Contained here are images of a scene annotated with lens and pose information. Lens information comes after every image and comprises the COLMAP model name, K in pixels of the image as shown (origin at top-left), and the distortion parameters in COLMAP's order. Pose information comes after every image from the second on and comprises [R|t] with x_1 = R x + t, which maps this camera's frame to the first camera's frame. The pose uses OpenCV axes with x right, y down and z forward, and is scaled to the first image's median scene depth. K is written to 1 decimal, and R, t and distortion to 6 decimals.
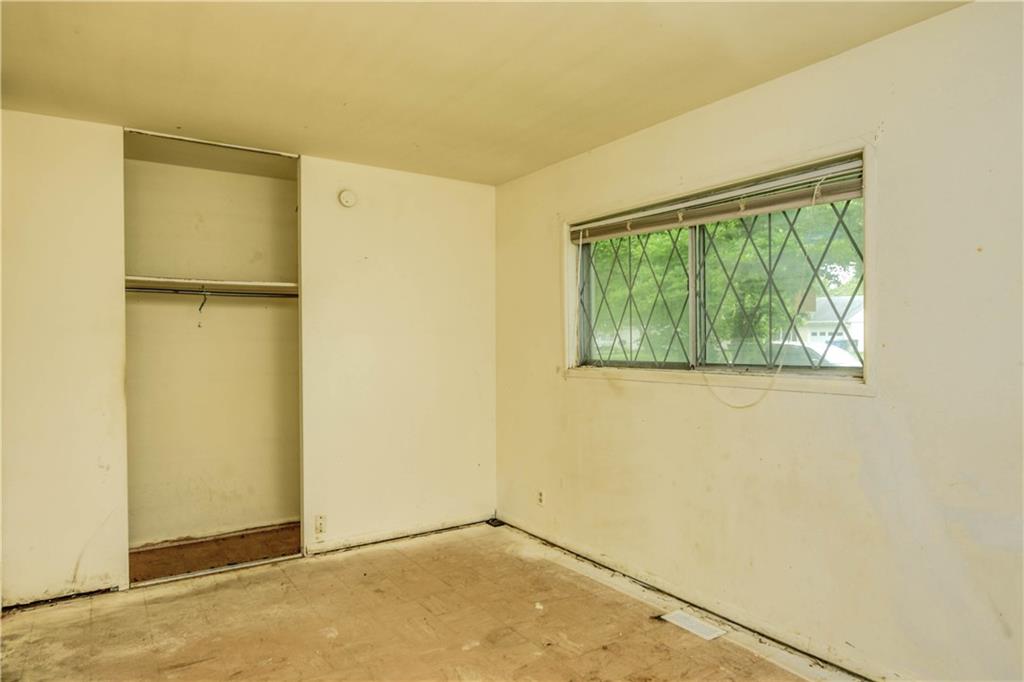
lens RADIAL K [[625.4, 0, 509.6], [0, 625.4, 335.5], [0, 0, 1]] dist [-0.013846, -0.005401]
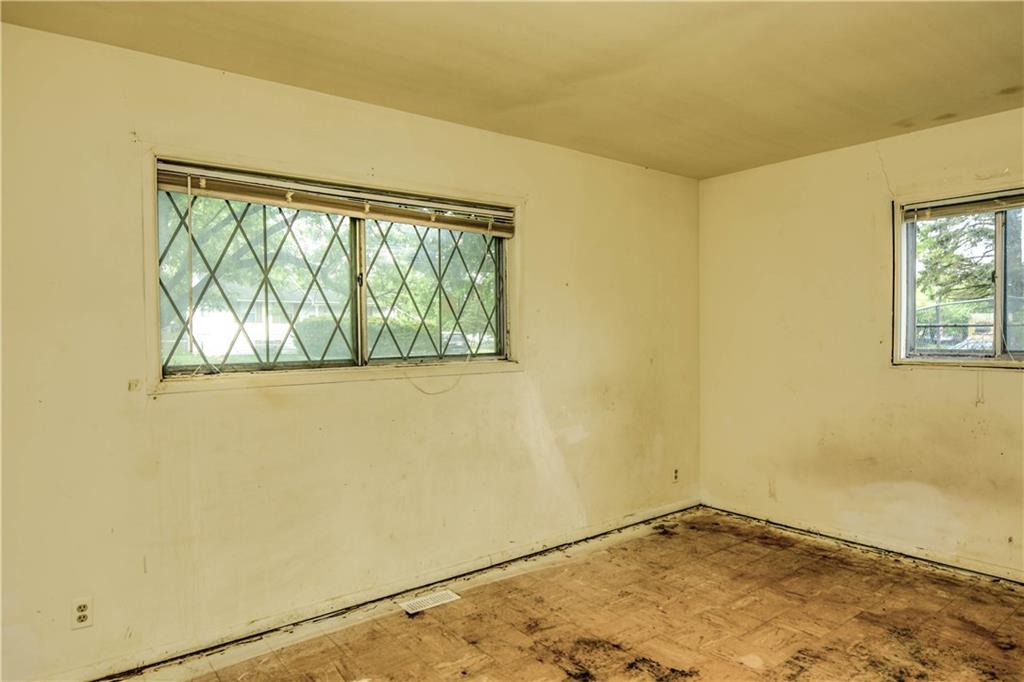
lens RADIAL K [[625.4, 0, 509.8], [0, 625.4, 345.9], [0, 0, 1]] dist [-0.013846, -0.005401]
pose [[-0.069632, -0.010326, 0.997519, -0.715519], [0.006957, 0.999917, 0.010836, 0.014467], [-0.997548, 0.007694, -0.069554, 0.858800]]
